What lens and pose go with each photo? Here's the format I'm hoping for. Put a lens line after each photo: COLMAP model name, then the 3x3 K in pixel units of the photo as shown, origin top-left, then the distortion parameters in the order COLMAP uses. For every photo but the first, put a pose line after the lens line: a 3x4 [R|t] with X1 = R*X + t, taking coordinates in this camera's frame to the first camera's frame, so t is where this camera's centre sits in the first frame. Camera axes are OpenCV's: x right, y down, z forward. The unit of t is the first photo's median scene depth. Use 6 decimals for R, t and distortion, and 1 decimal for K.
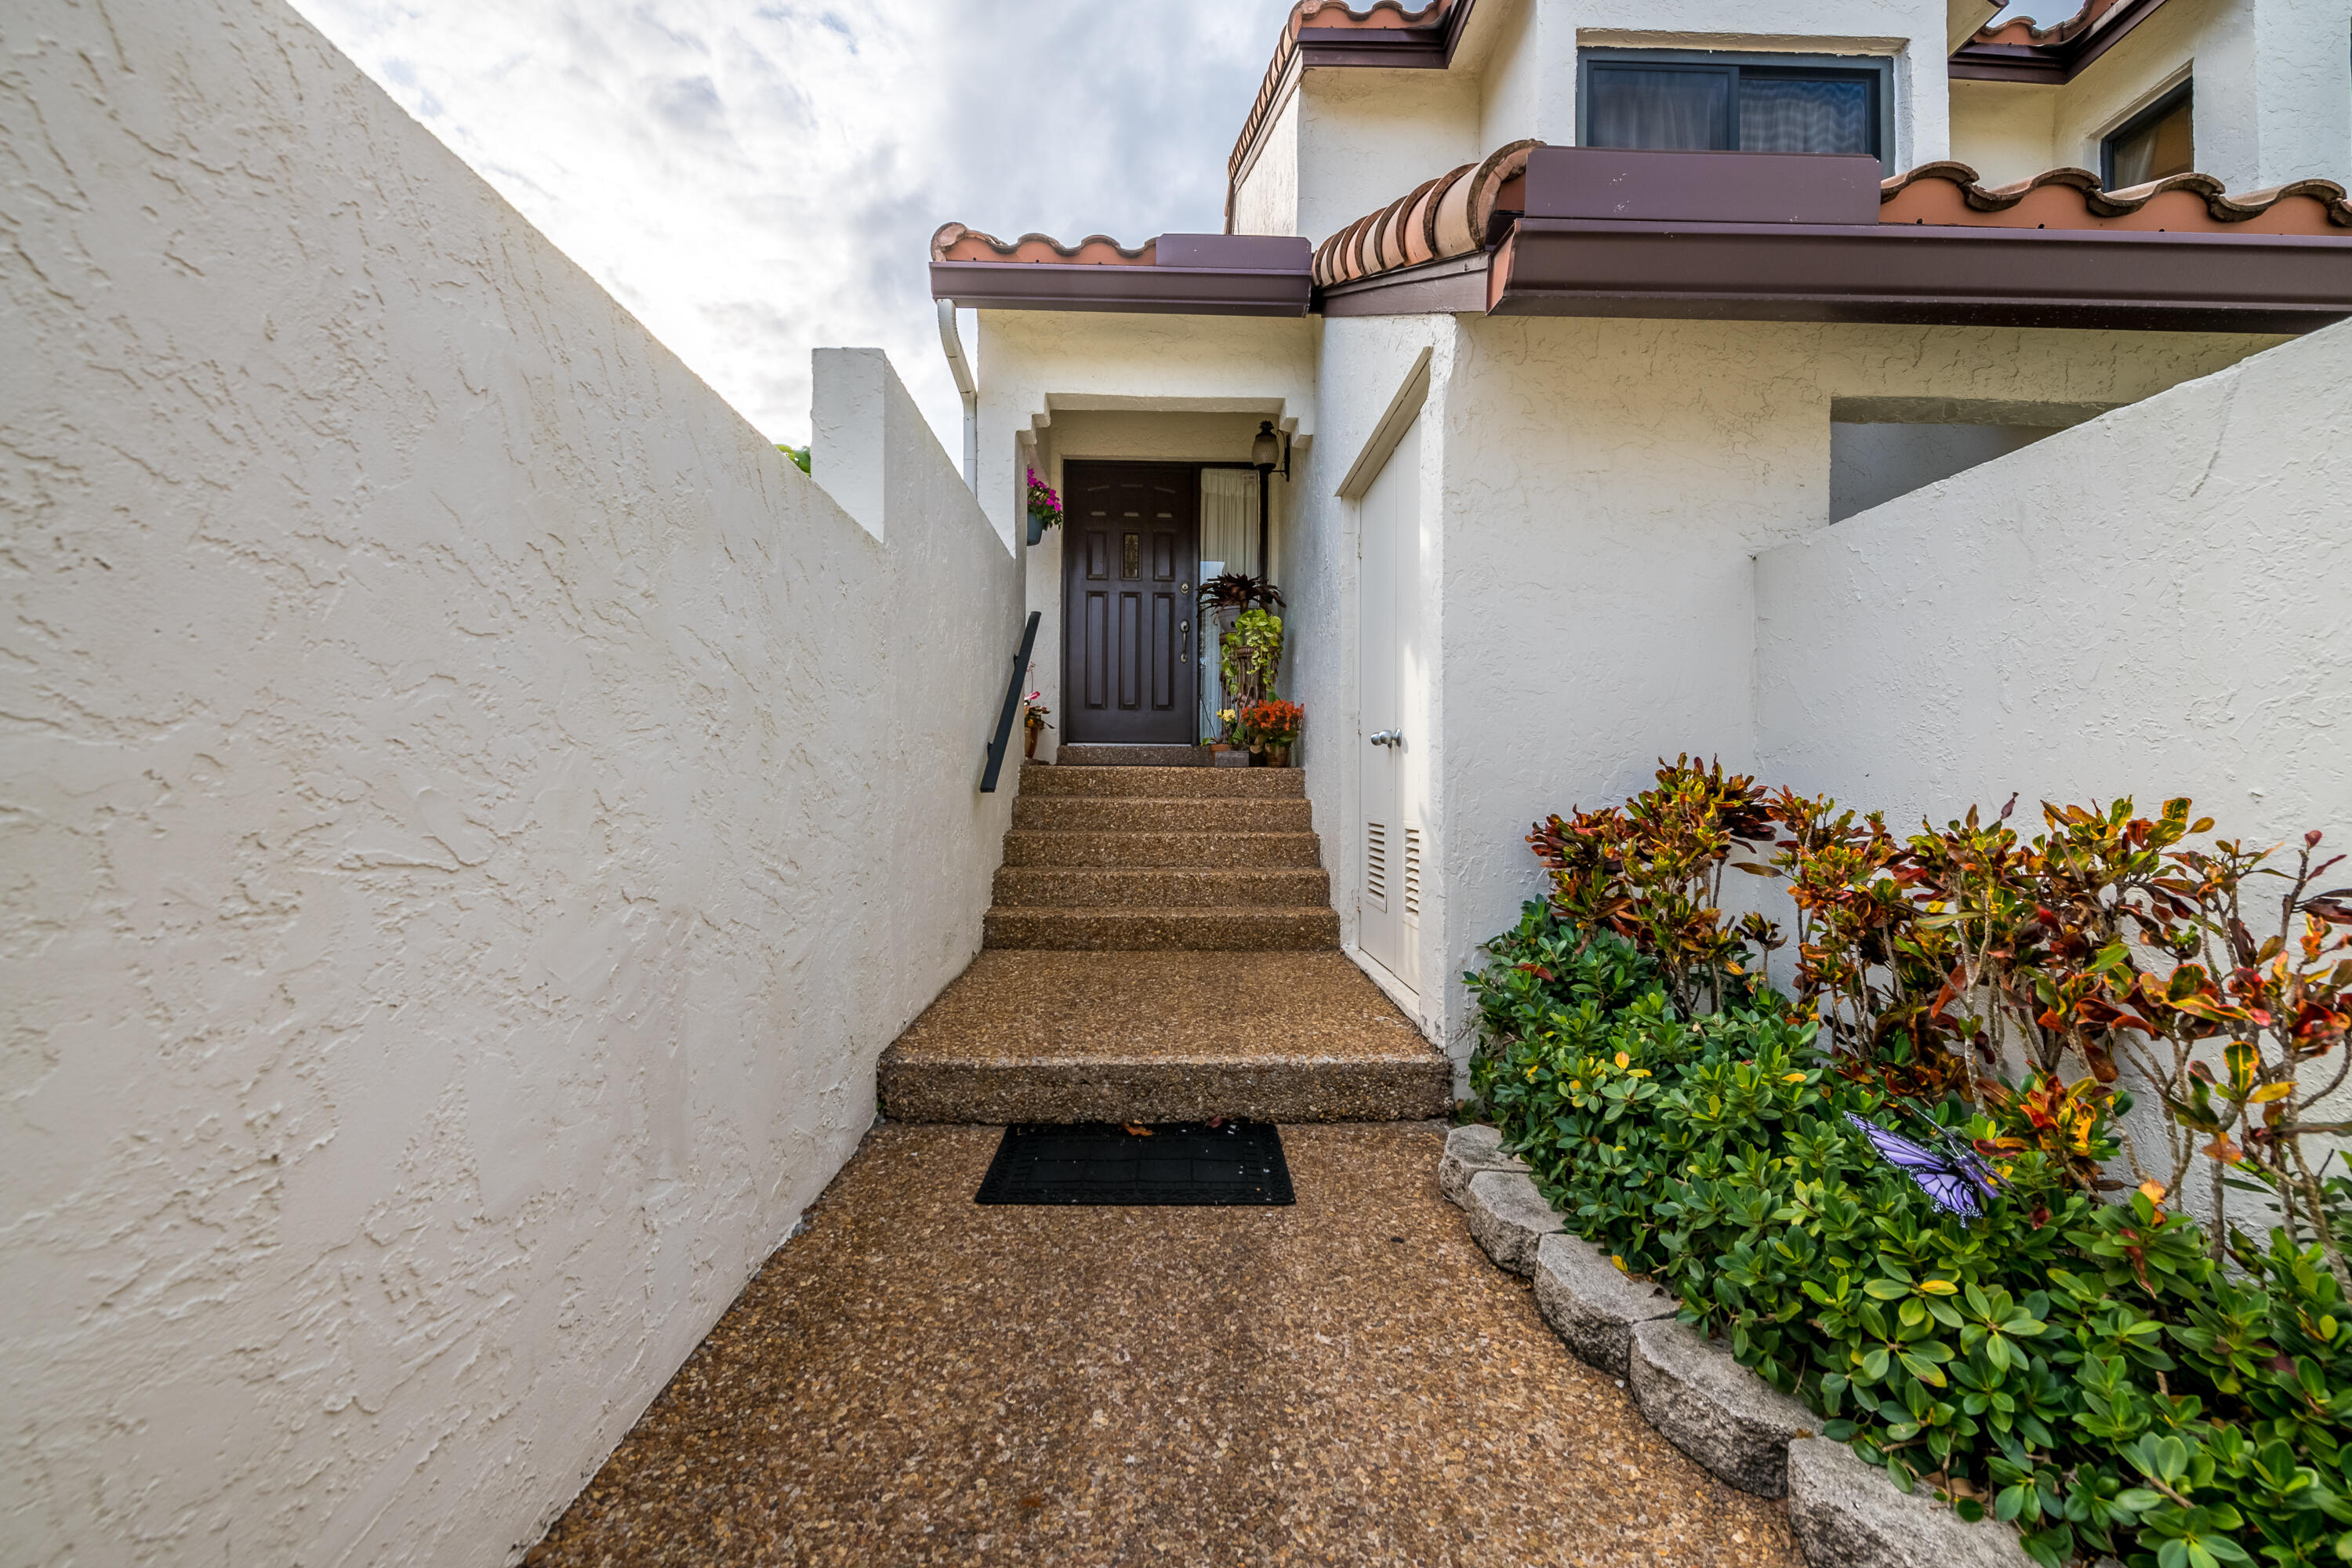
lens RADIAL K [[1041.8, 0, 1177.0], [0, 1041.8, 781.0], [0, 0, 1]] dist [-0.005655, -0.000889]
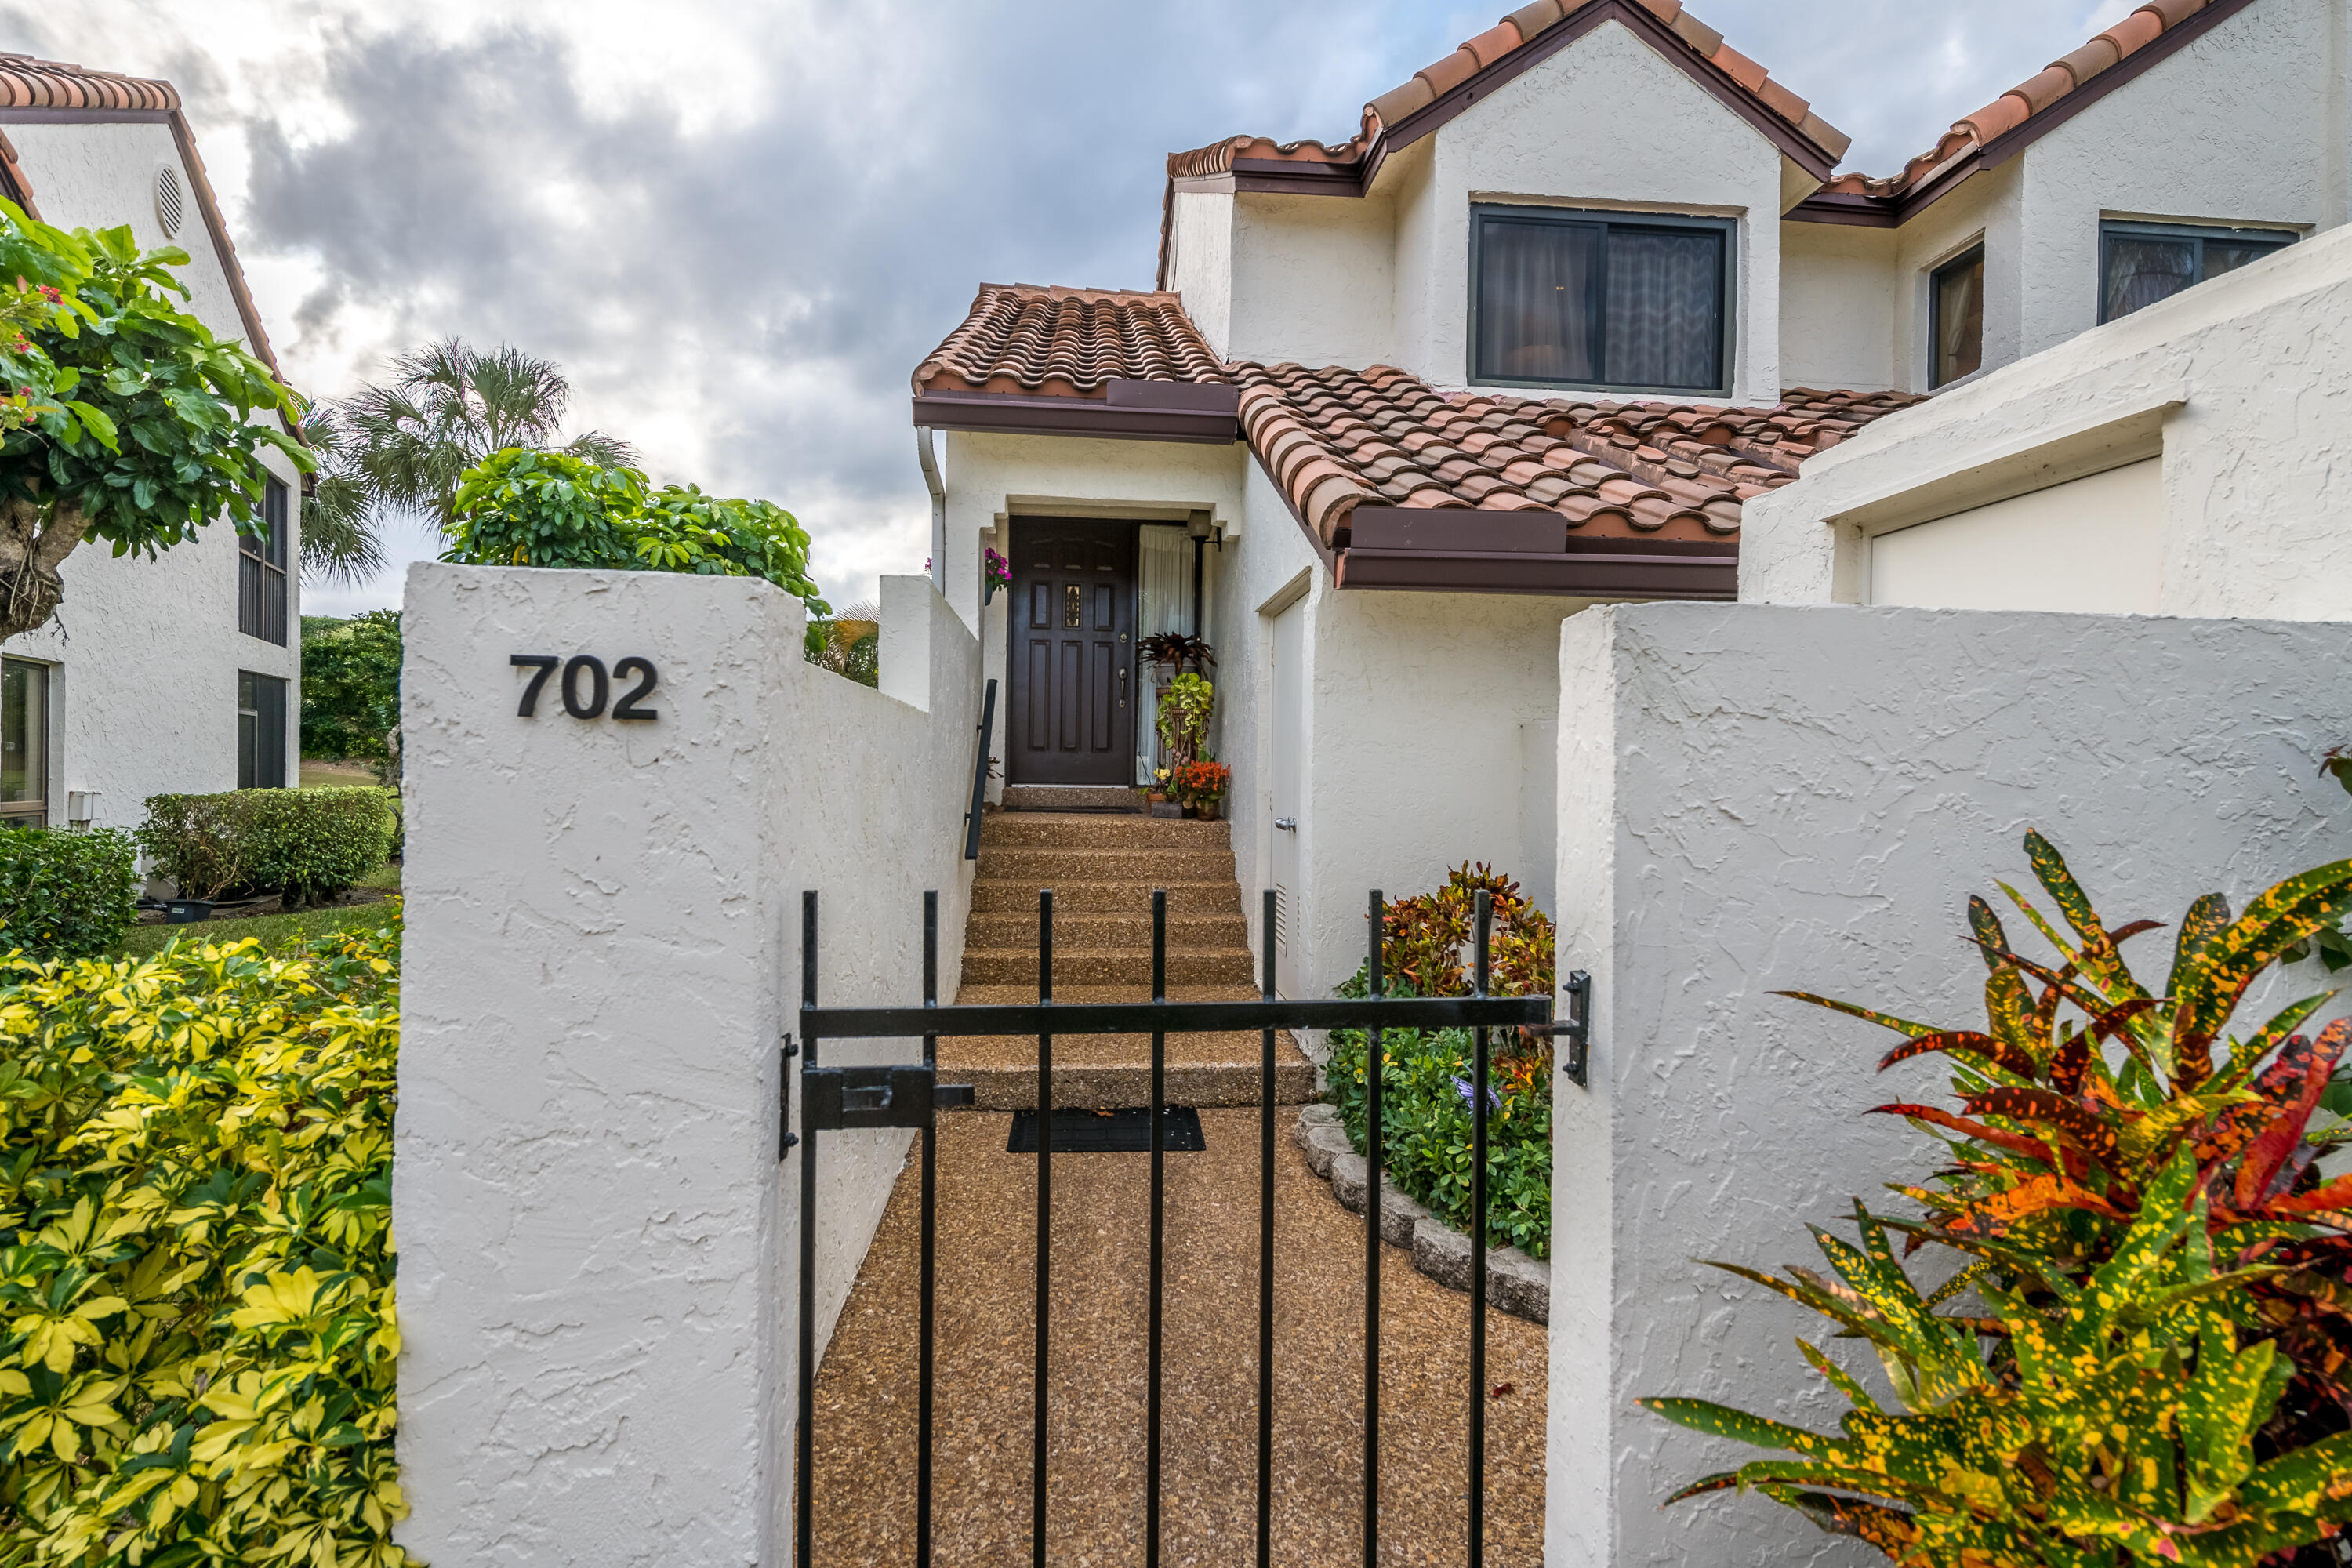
lens RADIAL K [[1260.7, 0, 1180.4], [0, 1260.7, 785.8], [0, 0, 1]] dist [-0.000379, -0.000253]
pose [[0.997825, 0.006777, 0.065576, -0.024577], [-0.008084, 0.999774, 0.019682, -0.083787], [-0.065427, -0.020169, 0.997653, -0.396635]]
